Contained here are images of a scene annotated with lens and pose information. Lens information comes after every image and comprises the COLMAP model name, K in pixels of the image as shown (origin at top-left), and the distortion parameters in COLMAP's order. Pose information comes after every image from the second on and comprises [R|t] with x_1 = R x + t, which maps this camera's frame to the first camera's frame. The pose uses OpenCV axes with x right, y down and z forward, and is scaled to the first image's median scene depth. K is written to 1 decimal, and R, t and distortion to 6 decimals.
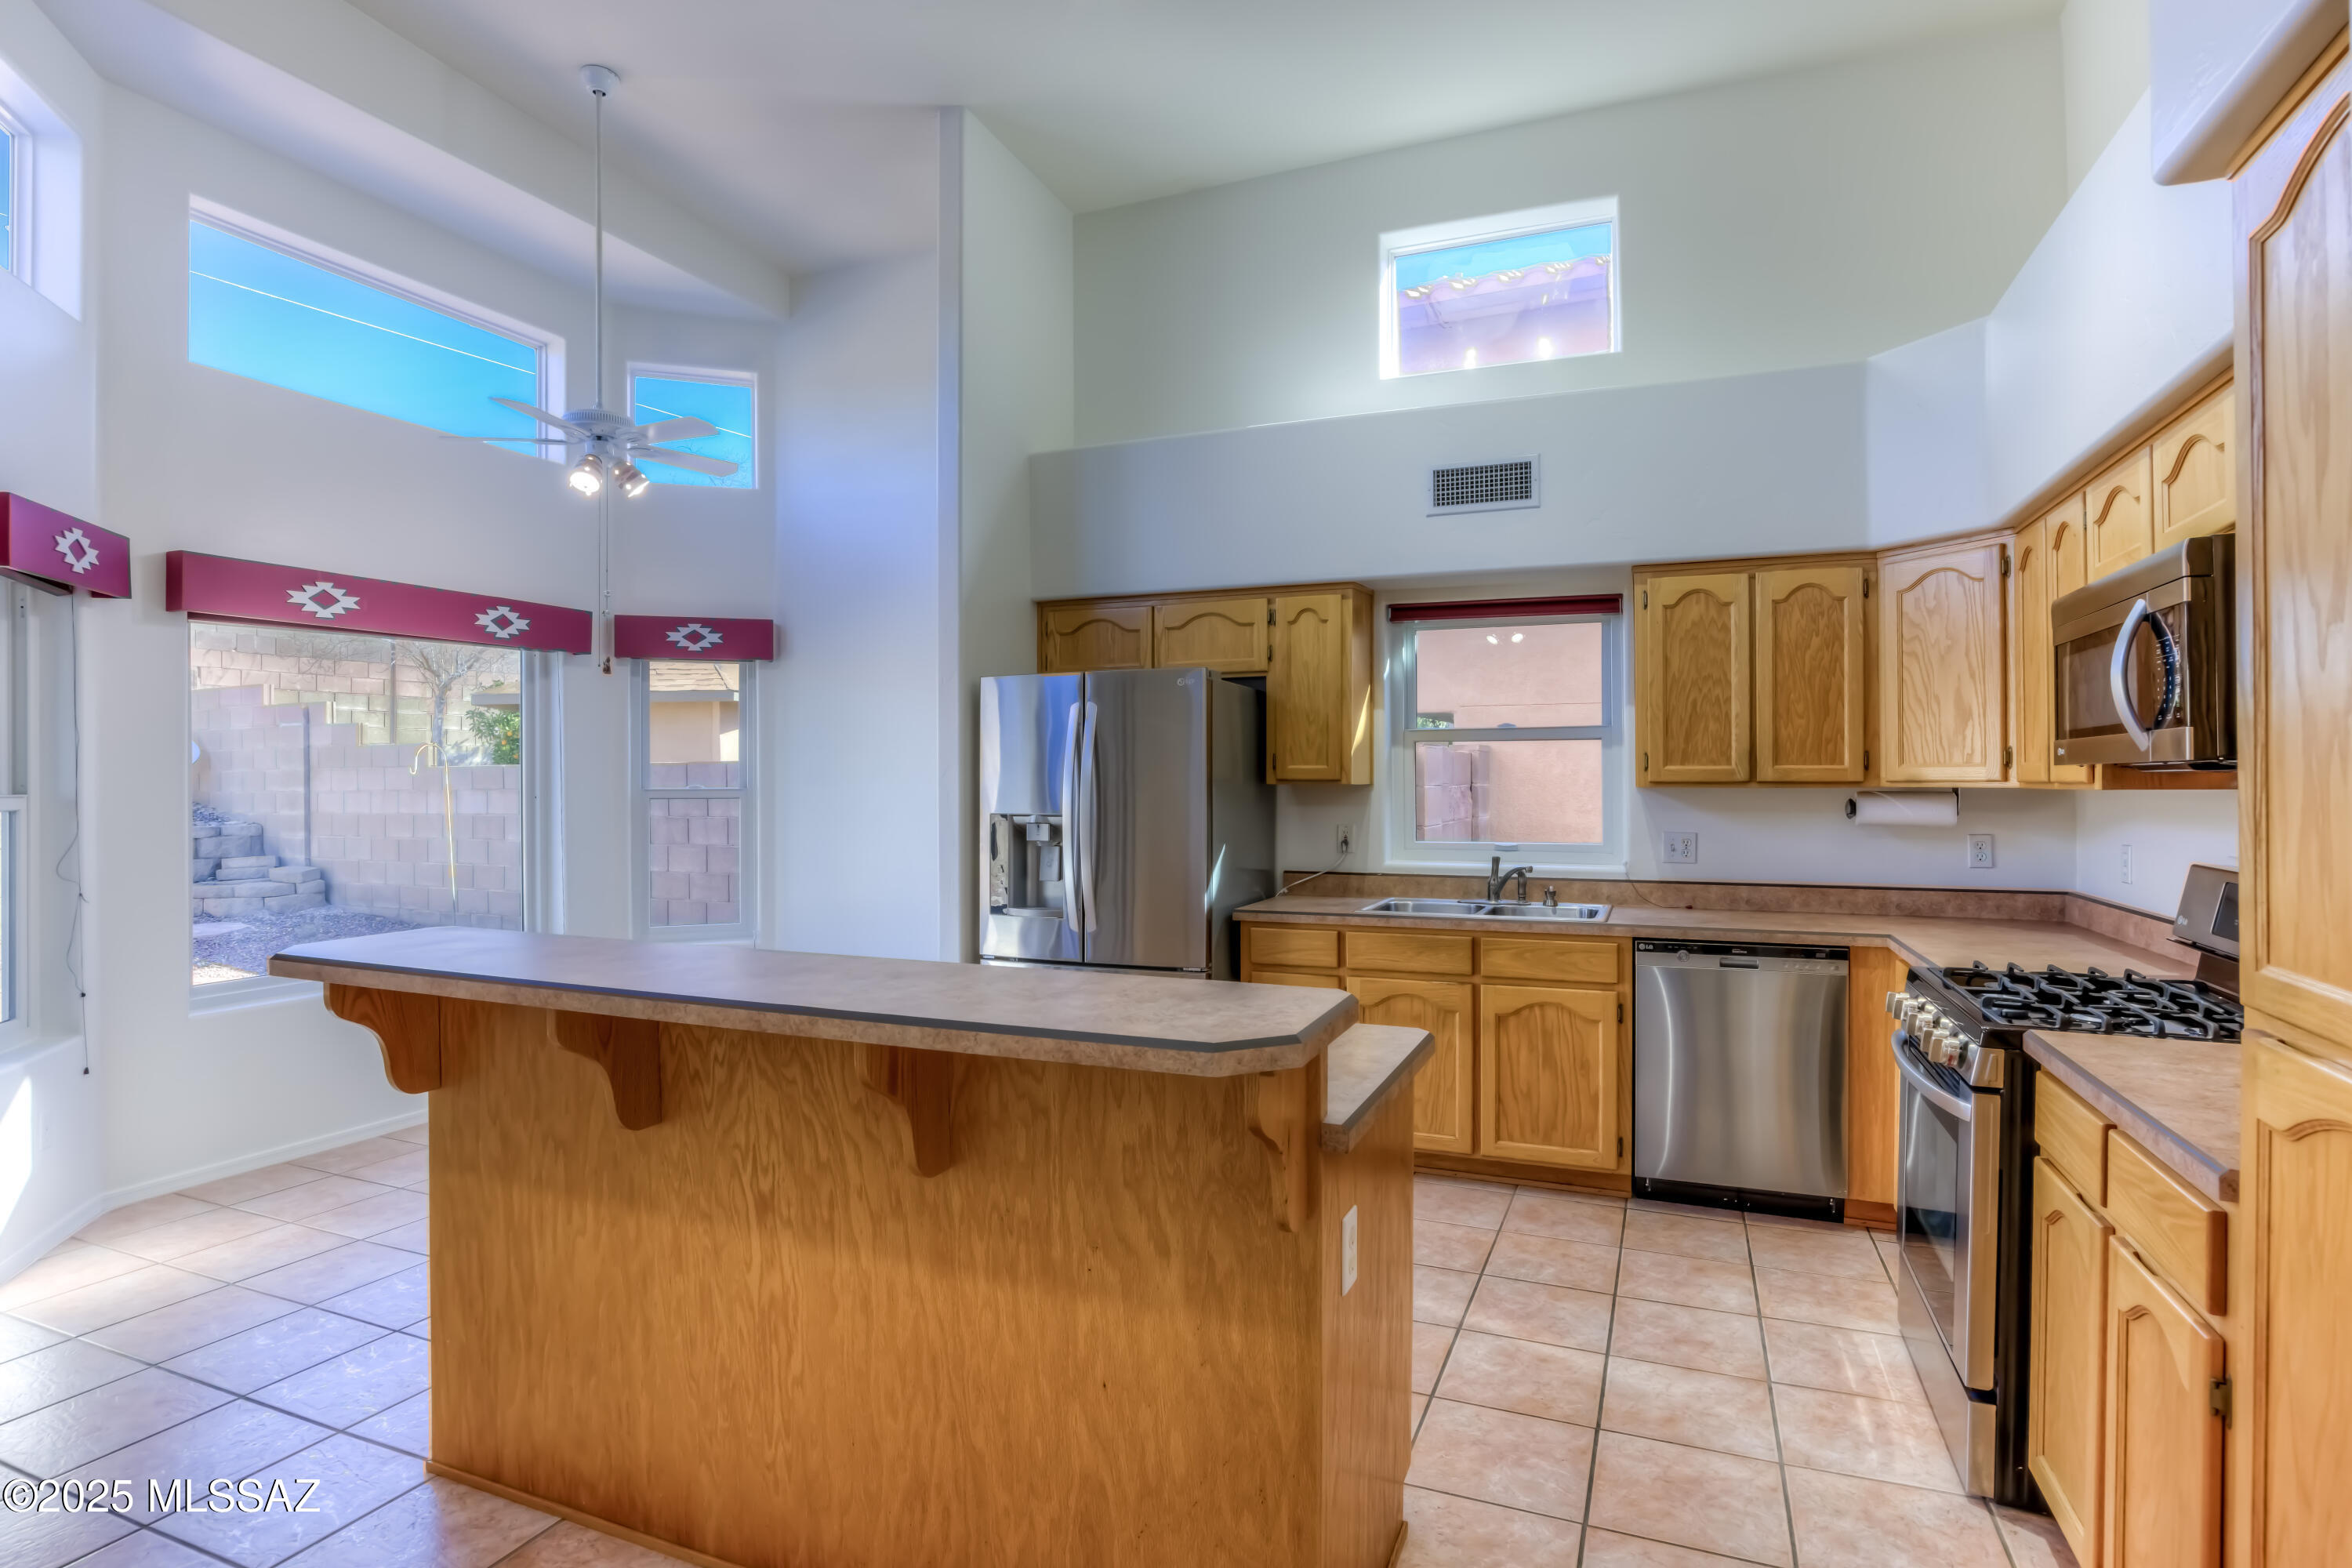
lens RADIAL K [[1167.4, 0, 1196.5], [0, 1167.4, 784.5], [0, 0, 1]] dist [-0.036927, 0.009501]
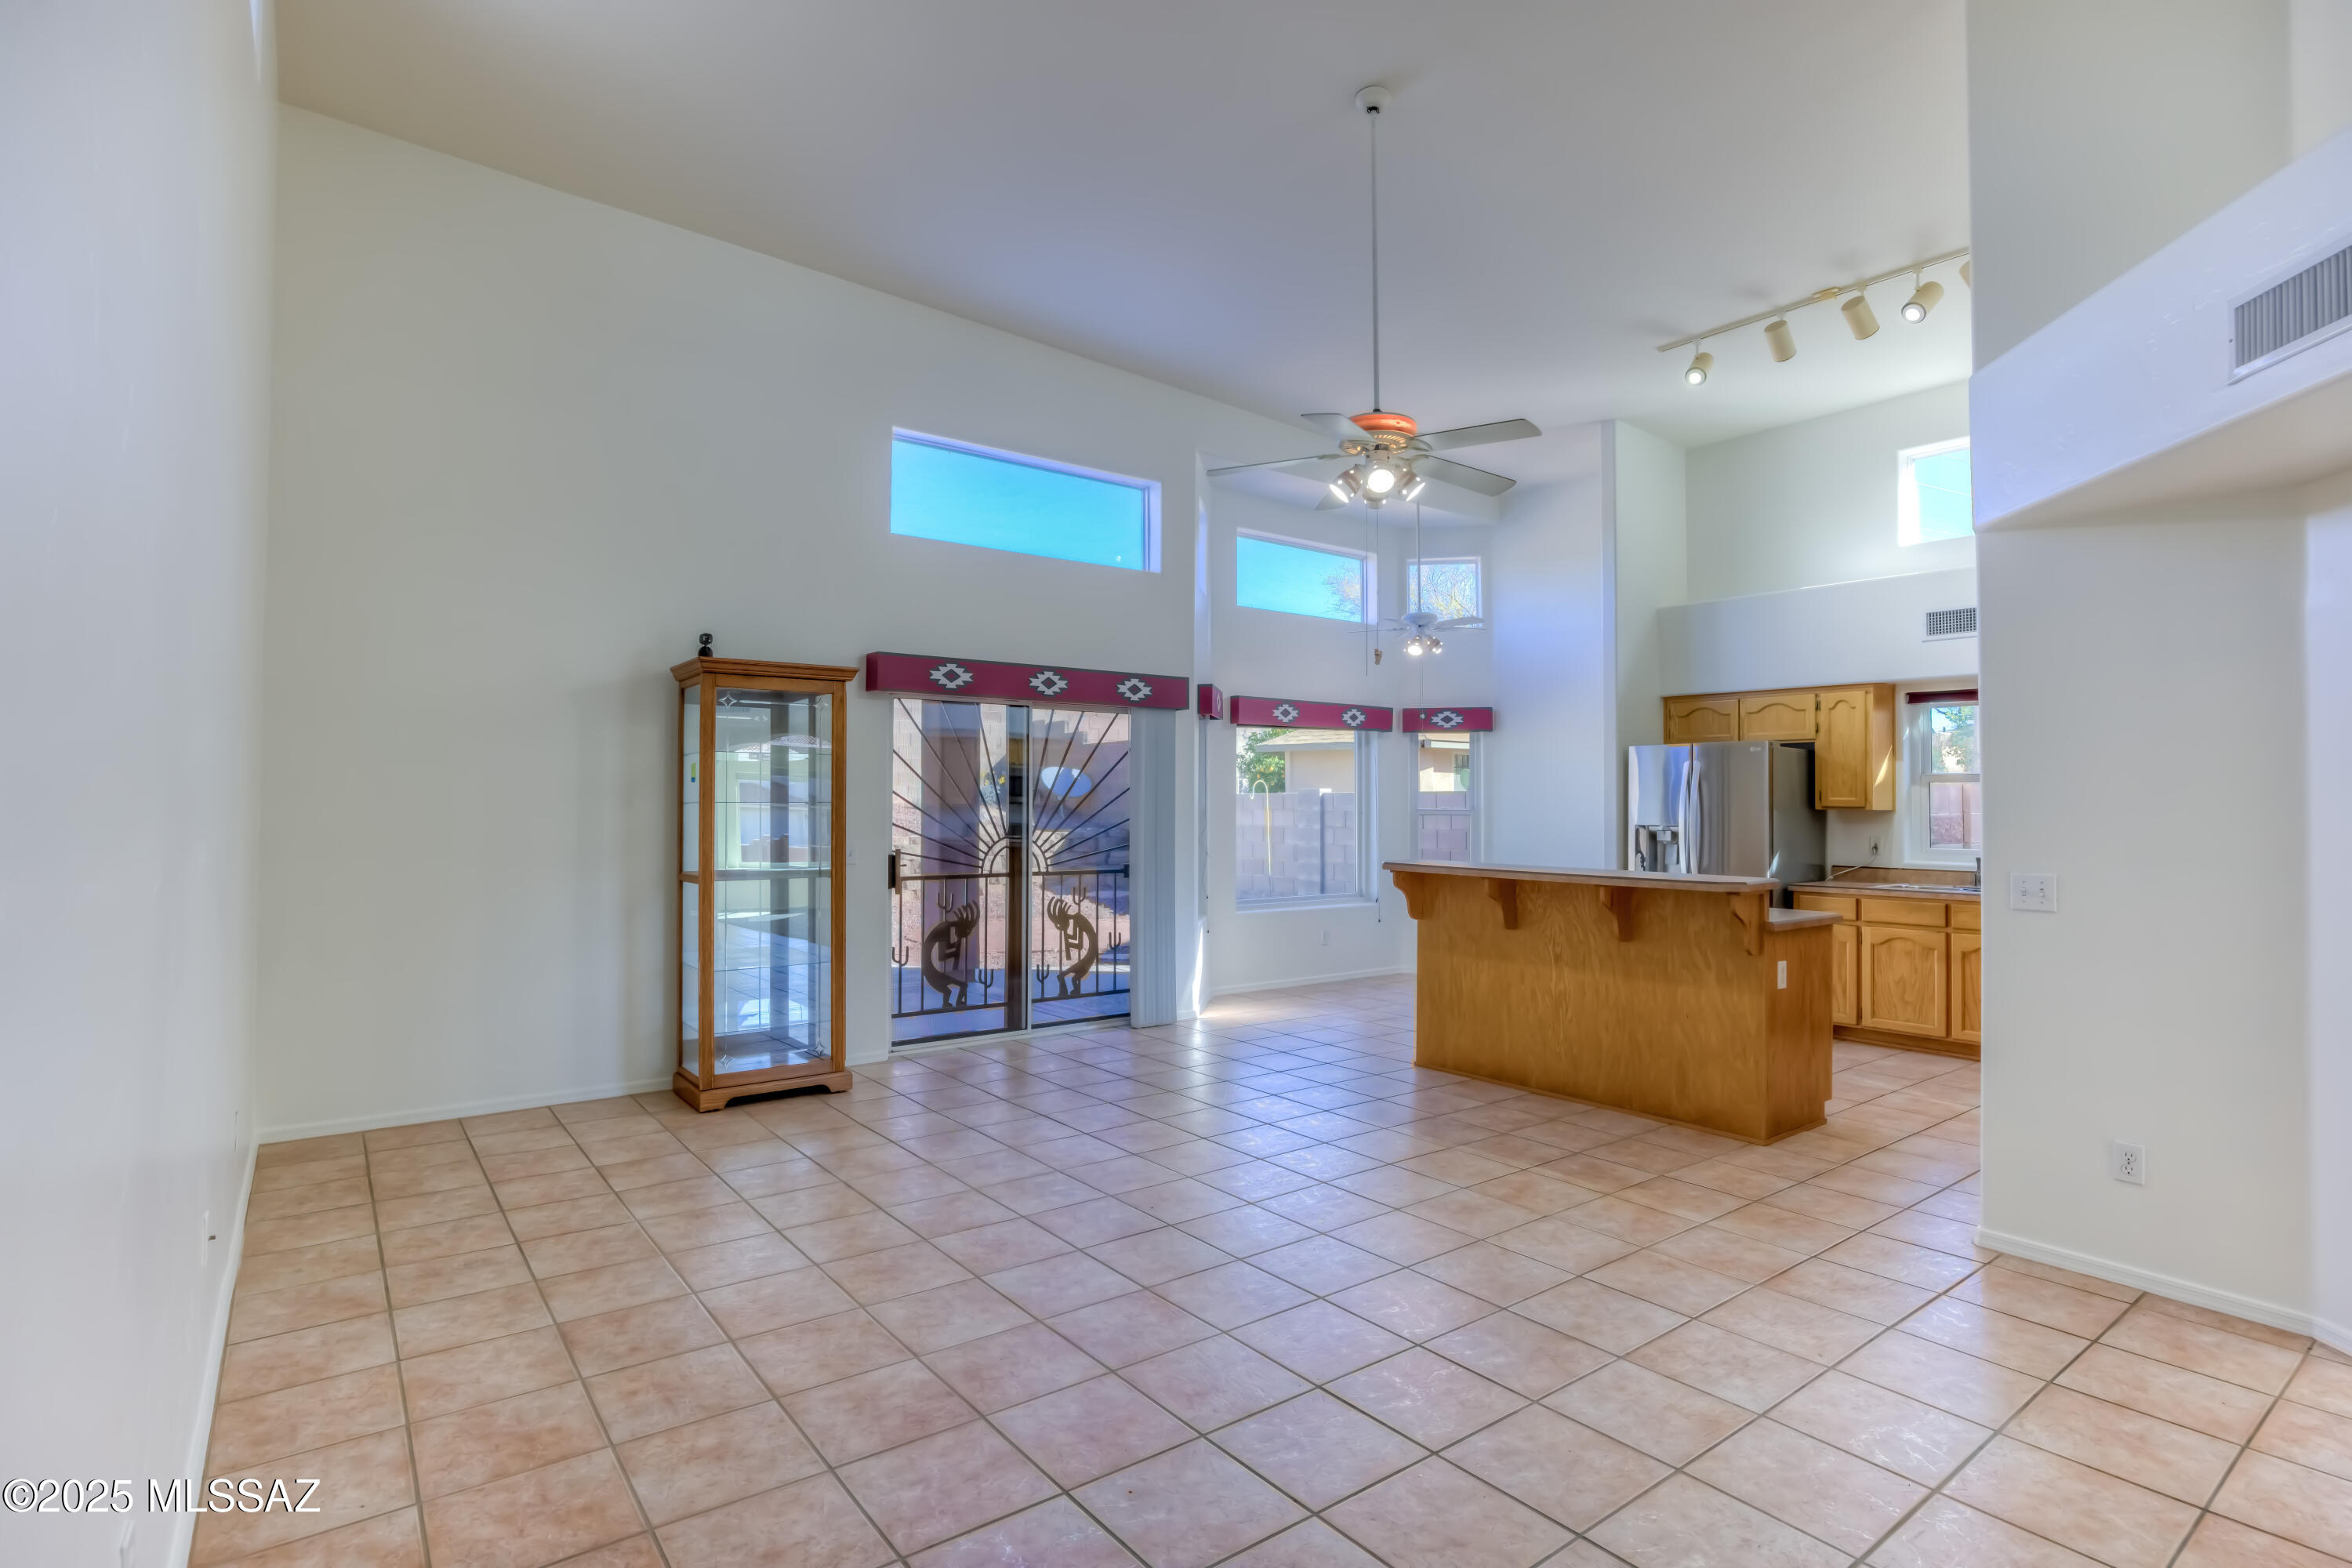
lens RADIAL K [[1167.4, 0, 1191.2], [0, 1167.4, 778.4], [0, 0, 1]] dist [-0.036927, 0.009501]
pose [[0.866350, -0.003618, -0.499424, 0.127485], [-0.010396, 0.999626, -0.025275, 0.007306], [0.499329, 0.027089, 0.865989, -0.924279]]
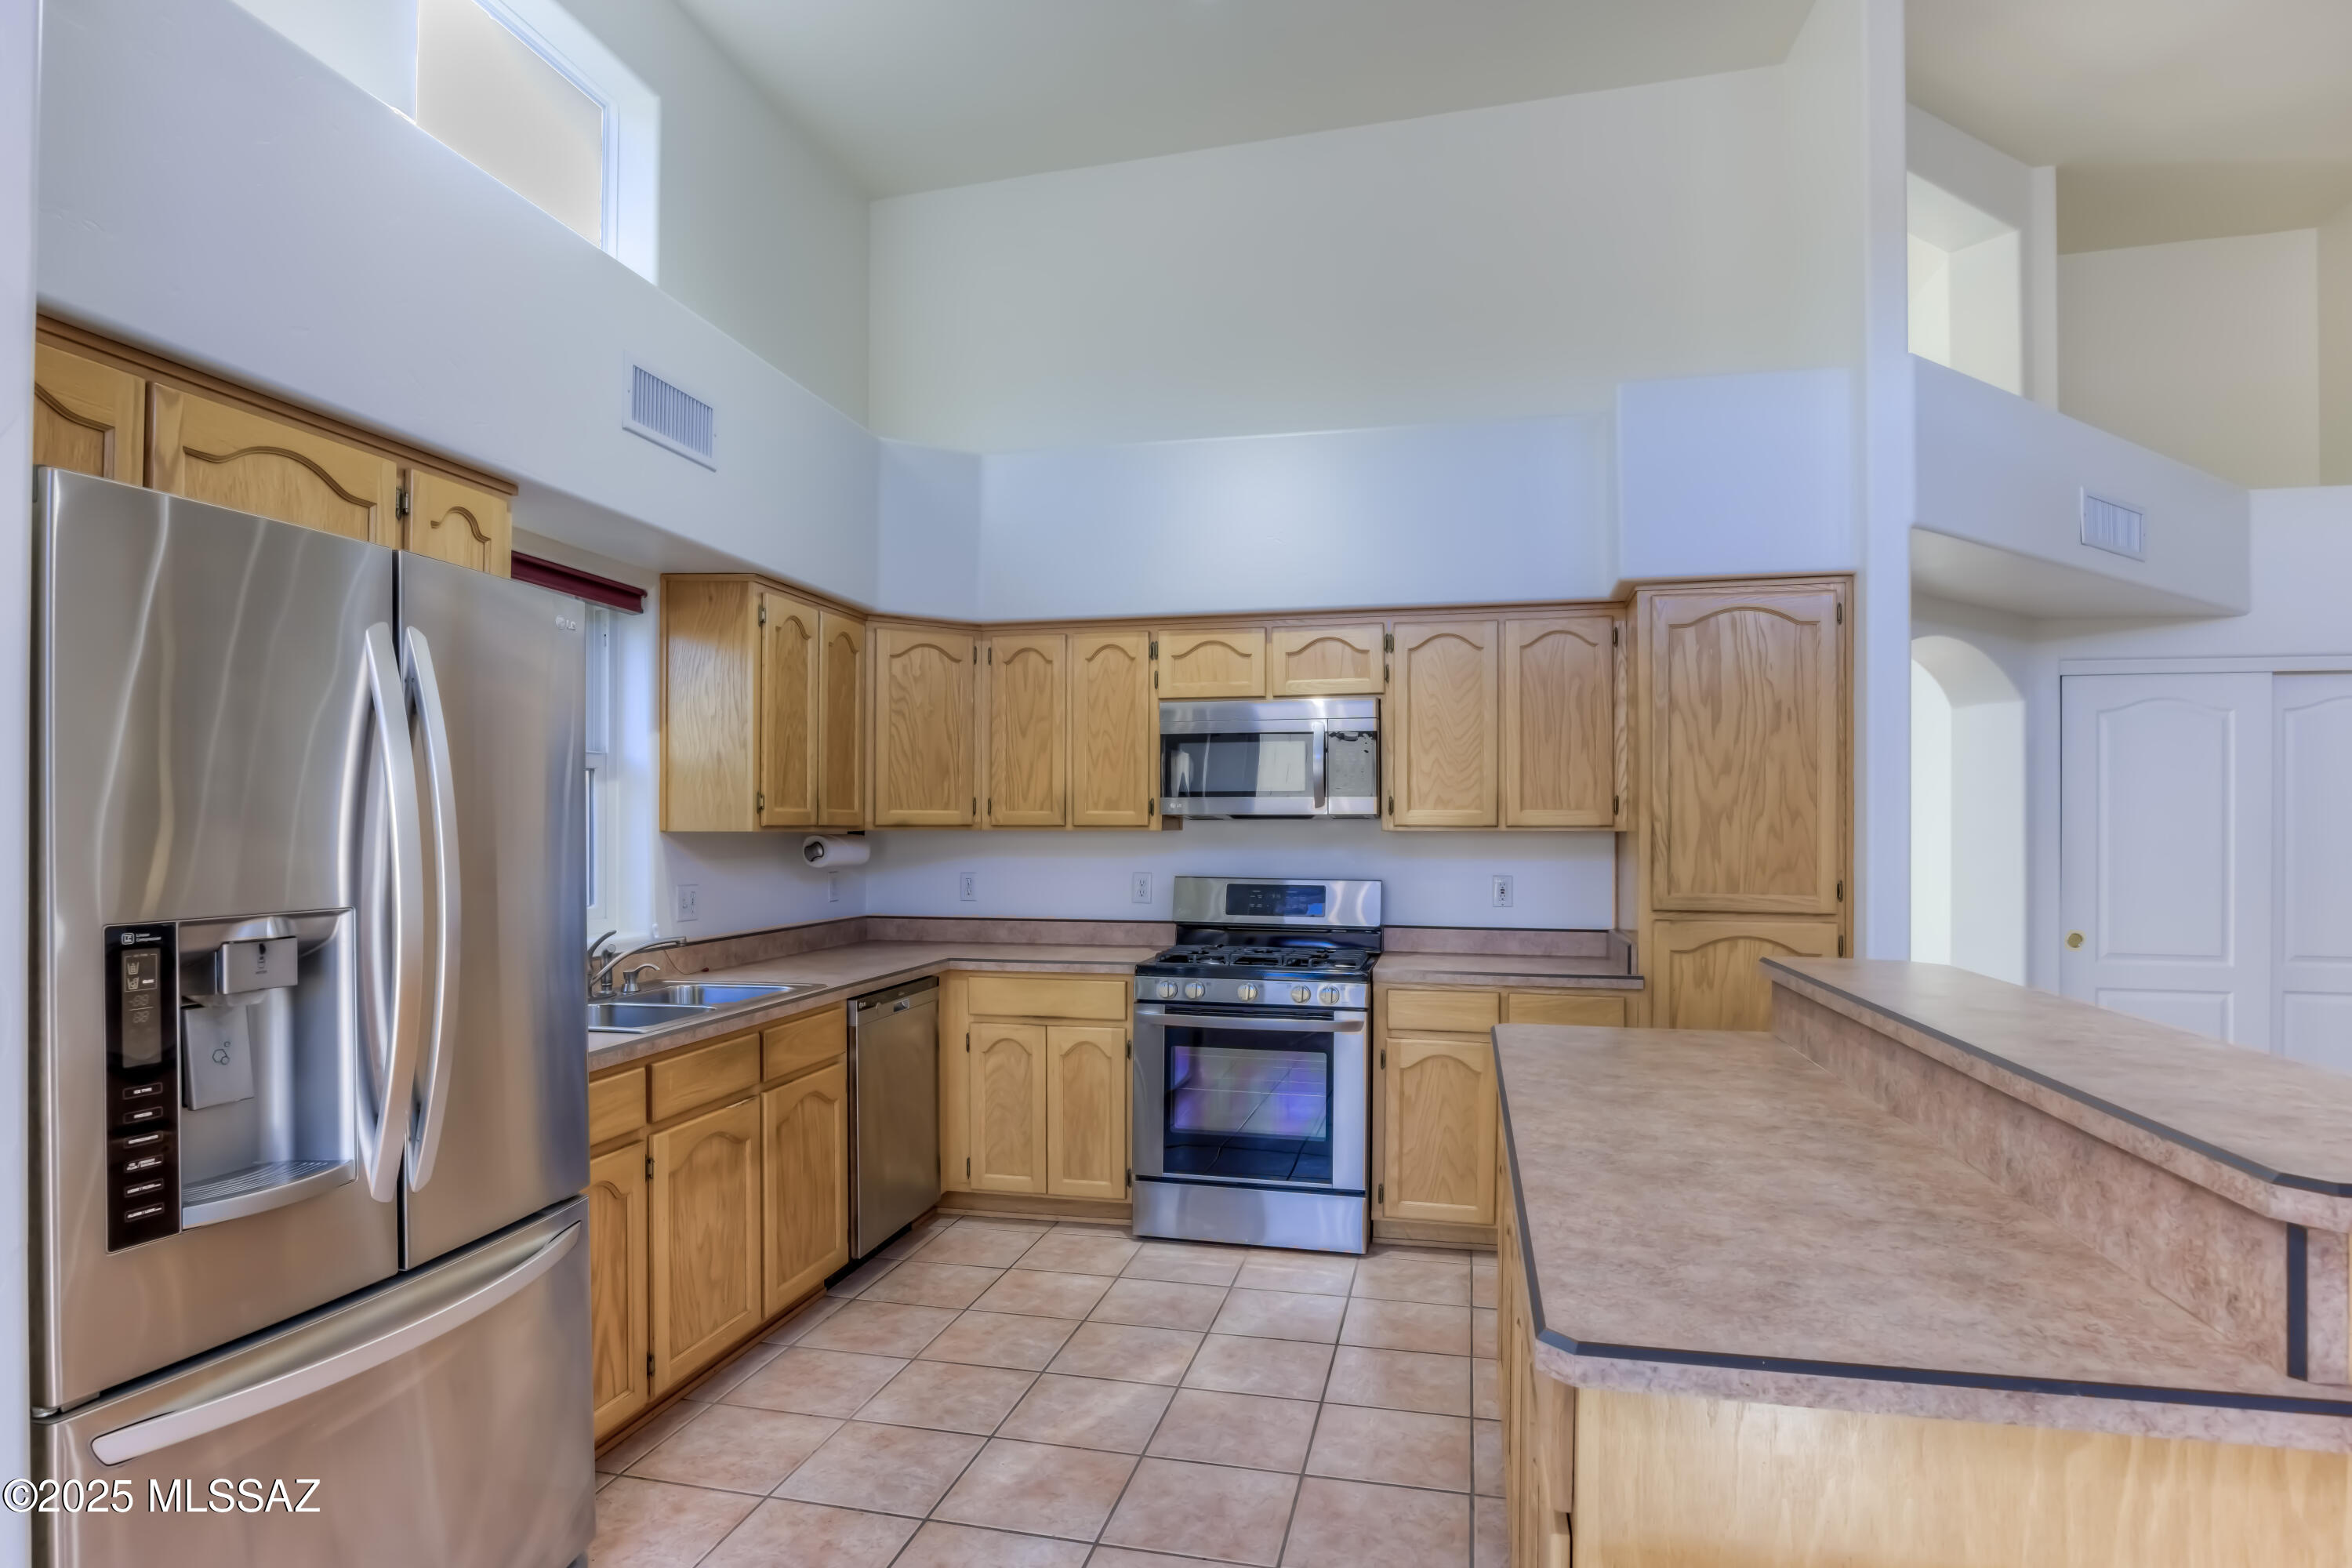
lens RADIAL K [[1269.2, 0, 1154.9], [0, 1269.2, 827.1], [0, 0, 1]] dist [-0.043259, 0.005722]
pose [[-0.149214, -0.000278, 0.988805, -0.605633], [0.001236, 0.999999, 0.000468, -0.001274], [-0.988804, 0.001292, -0.149213, 0.873777]]
